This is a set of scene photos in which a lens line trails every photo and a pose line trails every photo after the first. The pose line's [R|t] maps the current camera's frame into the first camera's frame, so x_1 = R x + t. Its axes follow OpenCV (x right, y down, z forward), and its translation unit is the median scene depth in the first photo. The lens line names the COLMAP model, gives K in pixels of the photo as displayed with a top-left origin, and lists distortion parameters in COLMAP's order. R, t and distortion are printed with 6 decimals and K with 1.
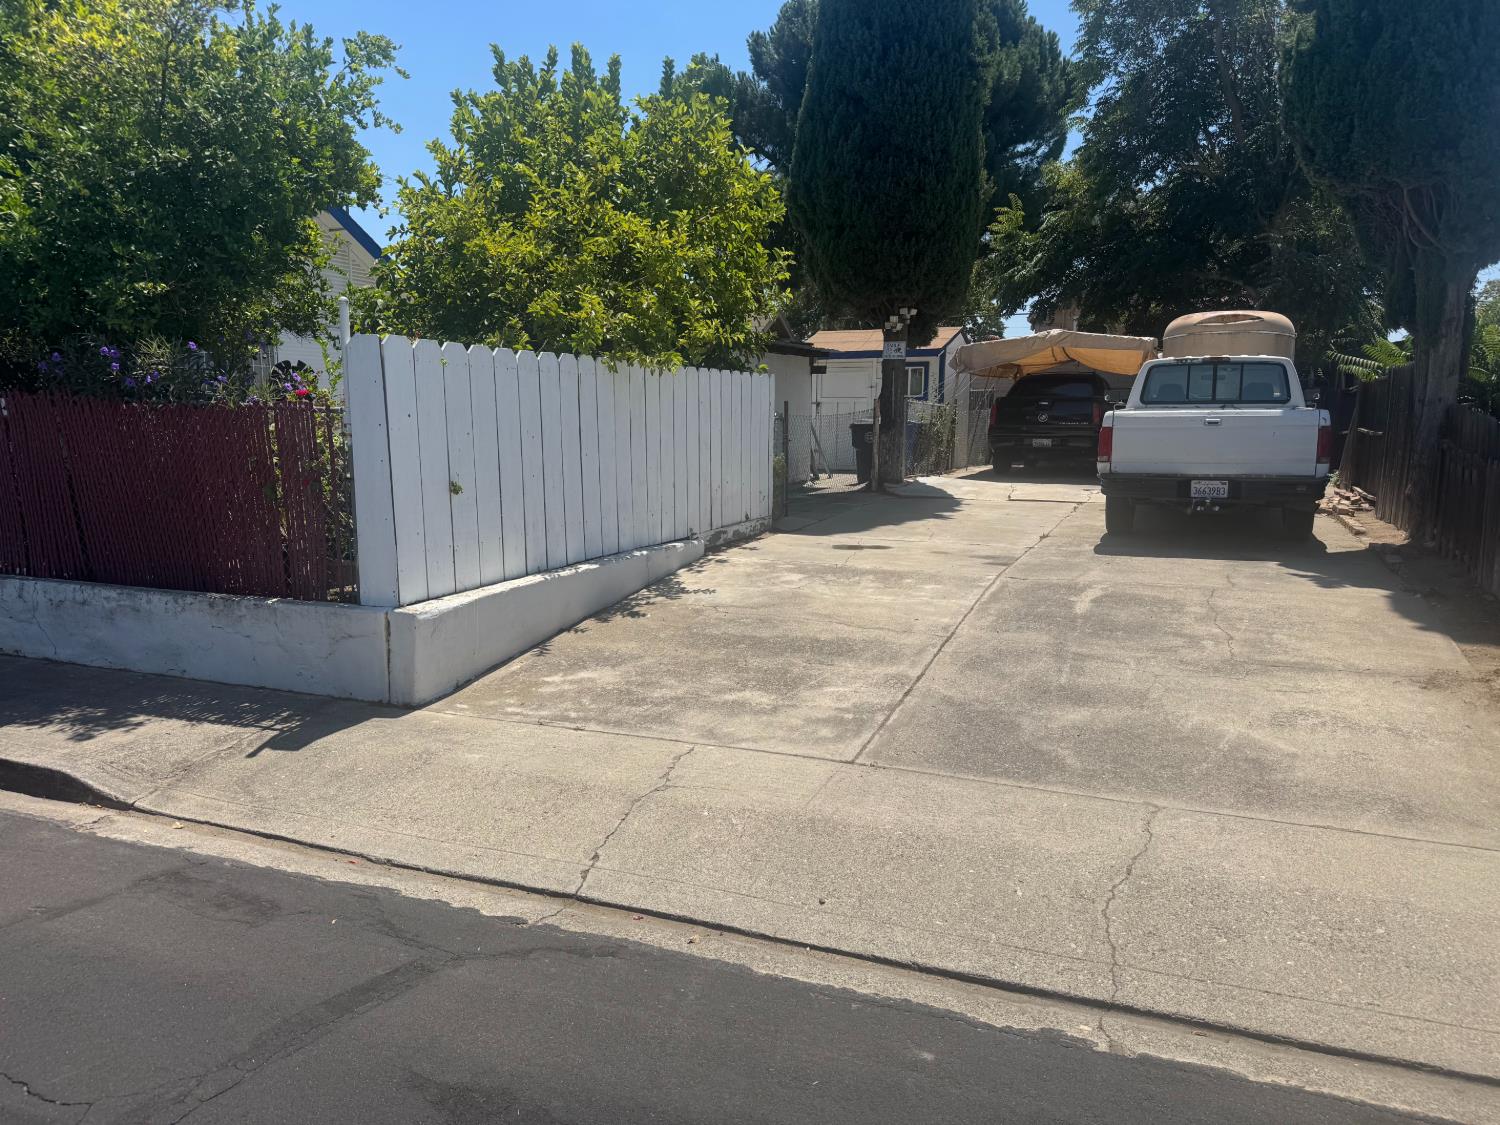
lens RADIAL K [[1055.1, 0, 751.4], [0, 1055.1, 565.8], [0, 0, 1]] dist [-0.005219, -0.001180]
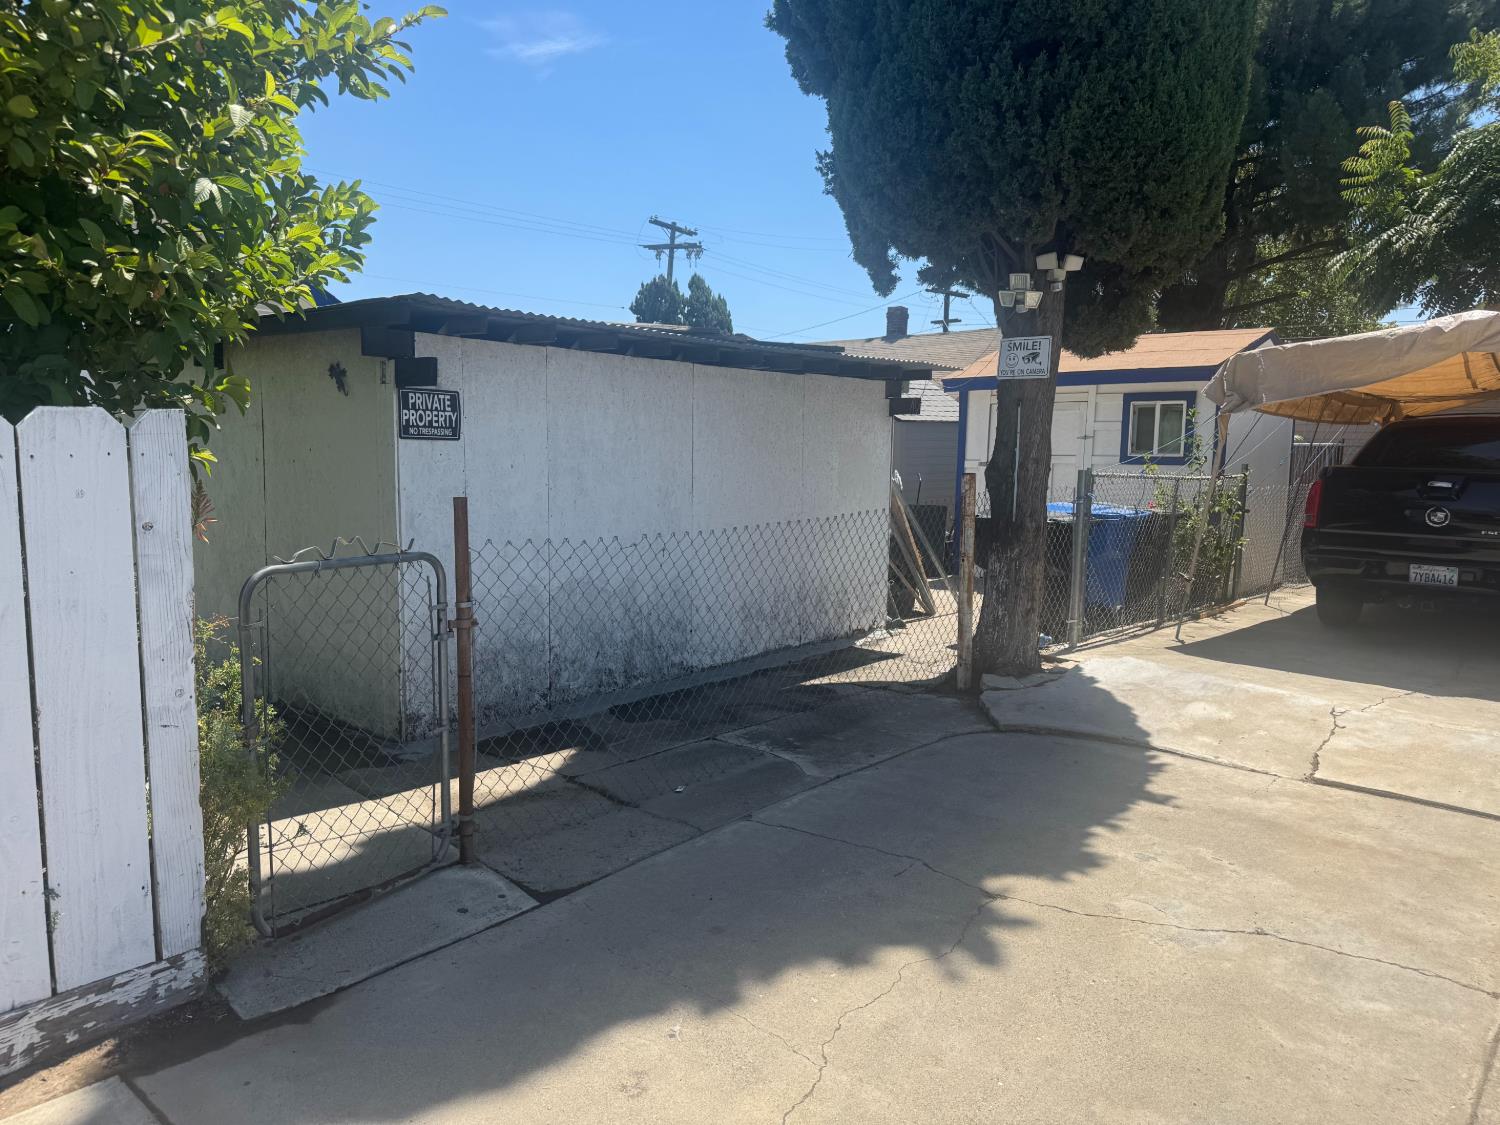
lens RADIAL K [[1055.1, 0, 732.5], [0, 1055.1, 529.3], [0, 0, 1]] dist [-0.005219, -0.001180]
pose [[0.945351, 0.040256, -0.323561, 0.165899], [-0.062673, 0.996279, -0.059159, -0.105799], [0.319976, 0.076205, 0.944356, 0.581317]]
